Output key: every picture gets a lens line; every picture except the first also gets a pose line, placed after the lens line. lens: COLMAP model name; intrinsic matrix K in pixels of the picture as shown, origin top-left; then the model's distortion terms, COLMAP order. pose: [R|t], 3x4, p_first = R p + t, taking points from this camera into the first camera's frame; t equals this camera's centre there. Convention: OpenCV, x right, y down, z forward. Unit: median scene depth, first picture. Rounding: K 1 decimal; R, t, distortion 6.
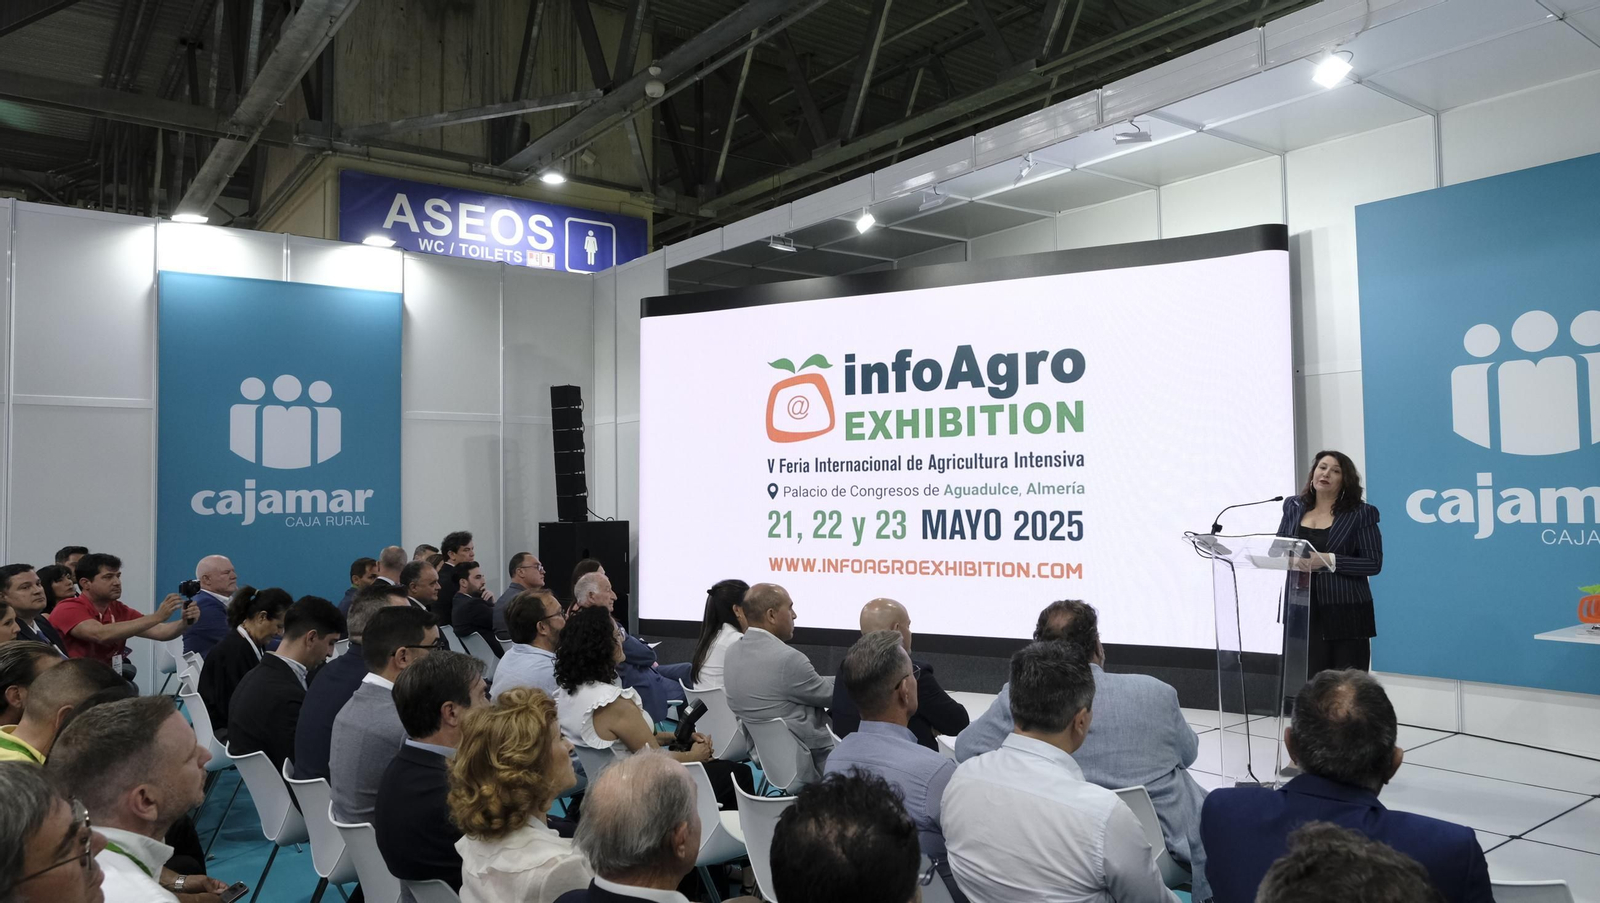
lens RADIAL K [[1072.3, 0, 799.6], [0, 1072.3, 449.4], [0, 0, 1]] dist [-0.010365, 0.002492]
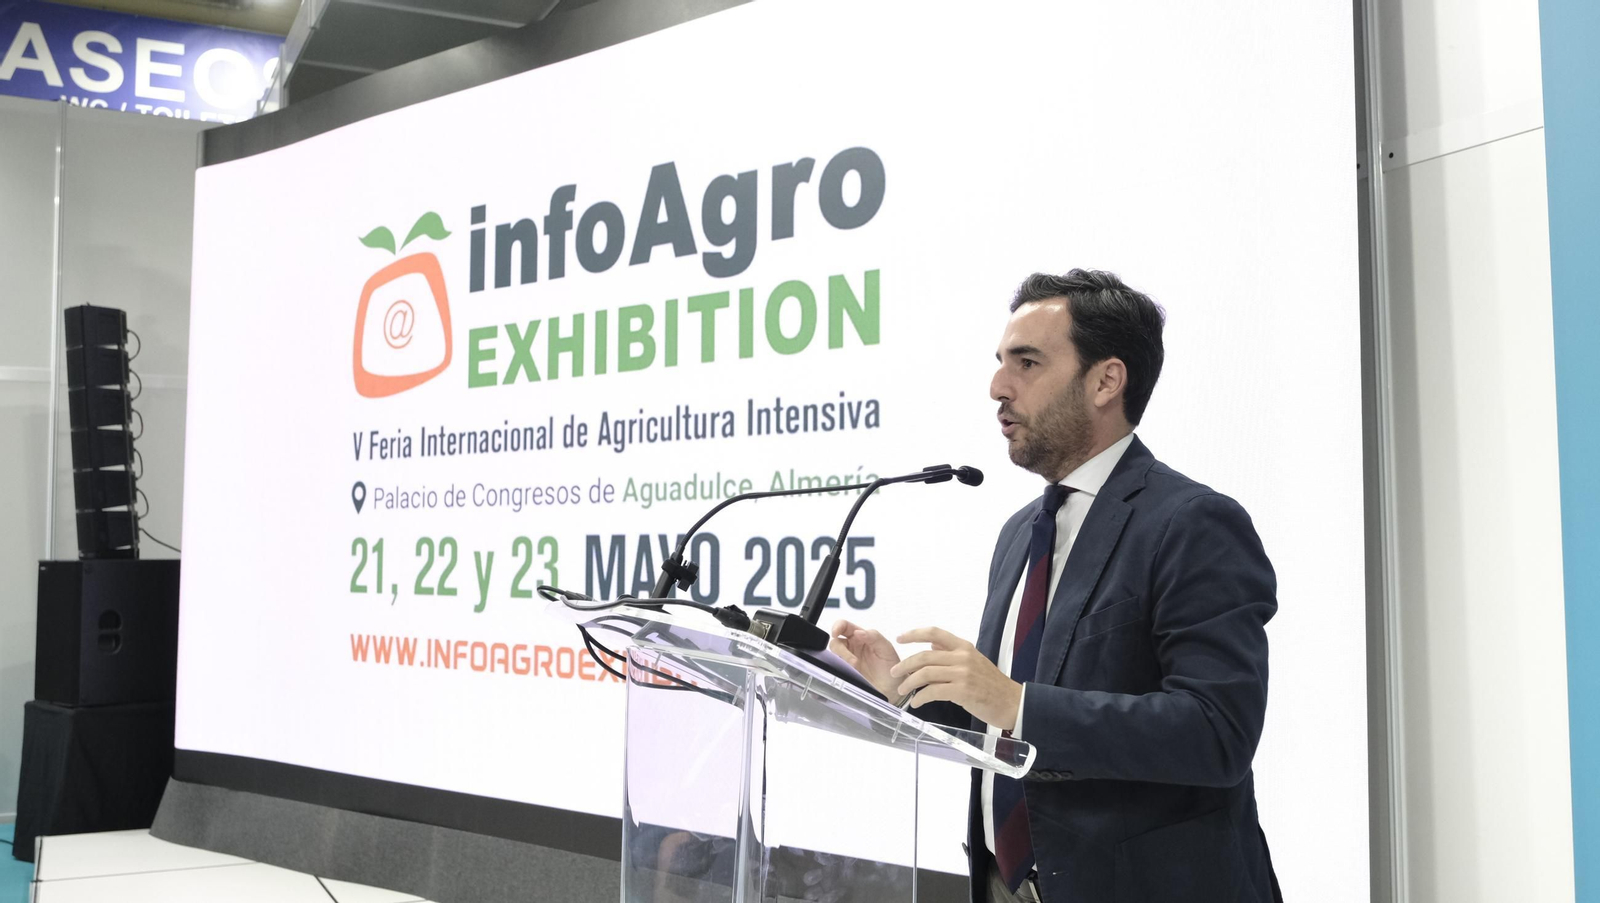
lens RADIAL K [[1439.9, 0, 788.7], [0, 1439.9, 453.0], [0, 0, 1]] dist [-0.006574, 0.022194]
pose [[0.982357, -0.003748, -0.186977, 0.306470], [0.000223, 0.999822, -0.018870, 0.032792], [0.187015, 0.018496, 0.982183, 0.414677]]
